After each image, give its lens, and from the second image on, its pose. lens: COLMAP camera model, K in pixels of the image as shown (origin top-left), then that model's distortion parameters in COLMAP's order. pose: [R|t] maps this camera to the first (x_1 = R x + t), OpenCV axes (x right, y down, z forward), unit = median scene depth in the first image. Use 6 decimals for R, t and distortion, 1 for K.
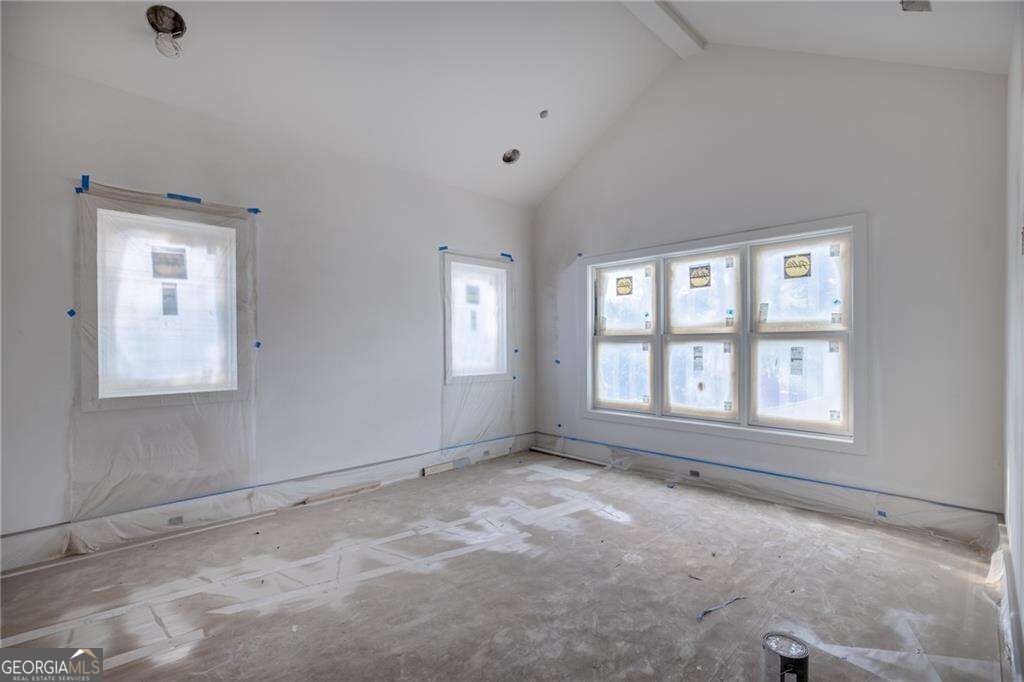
lens RADIAL K [[469.6, 0, 505.3], [0, 469.6, 350.0], [0, 0, 1]] dist [-0.020093, -0.000010]
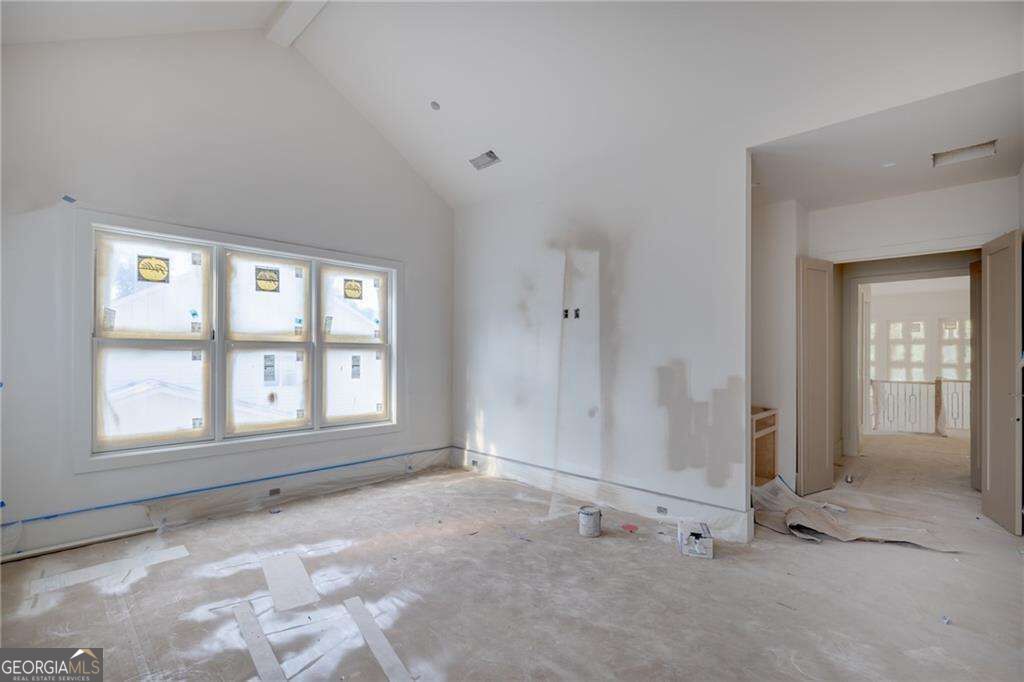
lens RADIAL K [[469.6, 0, 505.3], [0, 469.6, 350.0], [0, 0, 1]] dist [-0.020093, -0.000010]
pose [[-0.046192, 0.014628, 0.998825, -0.562804], [0.009324, 0.999856, -0.014212, 0.000154], [-0.998889, 0.008657, -0.046321, 0.604305]]
